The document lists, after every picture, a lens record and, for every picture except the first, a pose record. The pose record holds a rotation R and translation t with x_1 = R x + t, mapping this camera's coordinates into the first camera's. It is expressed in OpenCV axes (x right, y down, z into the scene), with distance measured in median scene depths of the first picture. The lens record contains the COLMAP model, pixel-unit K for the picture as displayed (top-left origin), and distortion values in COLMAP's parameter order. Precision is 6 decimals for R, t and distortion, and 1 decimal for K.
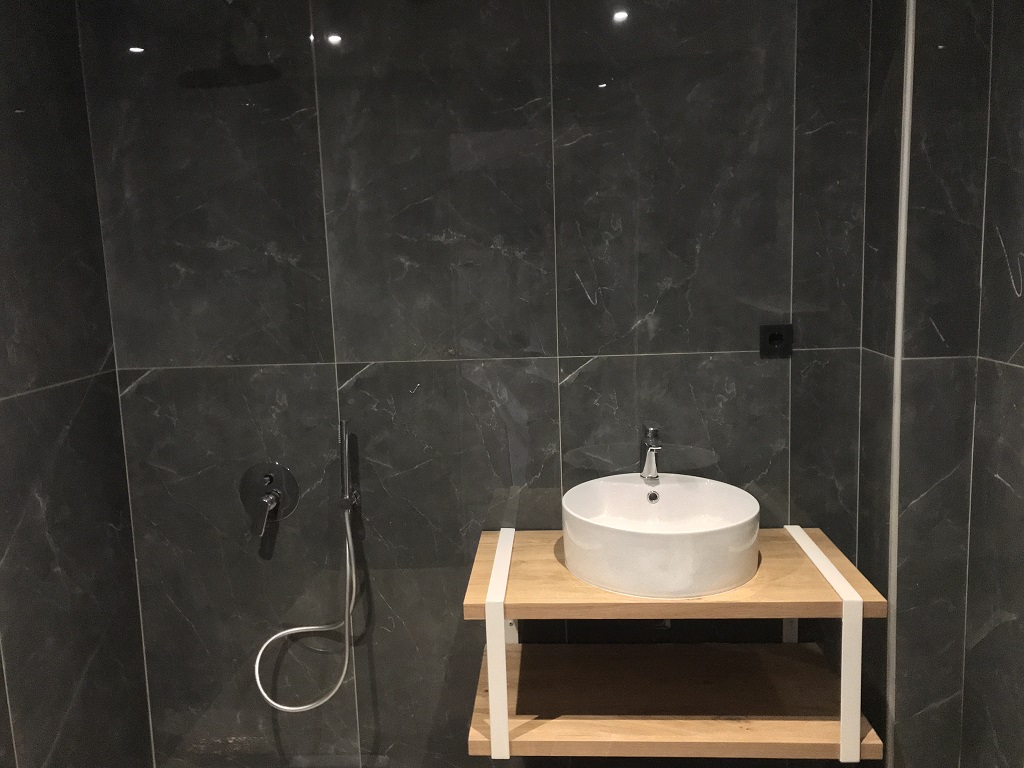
lens RADIAL K [[847.1, 0, 493.4], [0, 847.1, 379.7], [0, 0, 1]] dist [0.039246, -0.029407]
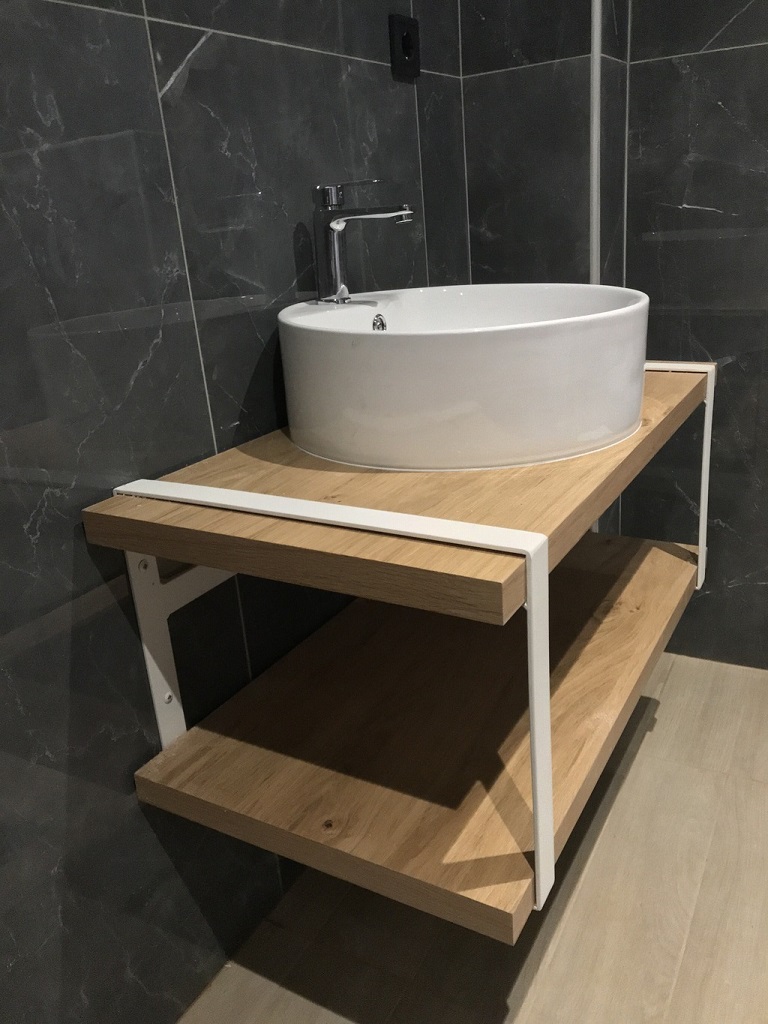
lens RADIAL K [[847.1, 0, 384.6], [0, 847.1, 515.5], [0, 0, 1]] dist [0.039246, -0.029407]
pose [[0.430404, -0.301165, 0.850913, -0.290124], [0.183473, 0.952207, 0.244212, 0.118639], [-0.883793, 0.051010, 0.465089, 0.734328]]
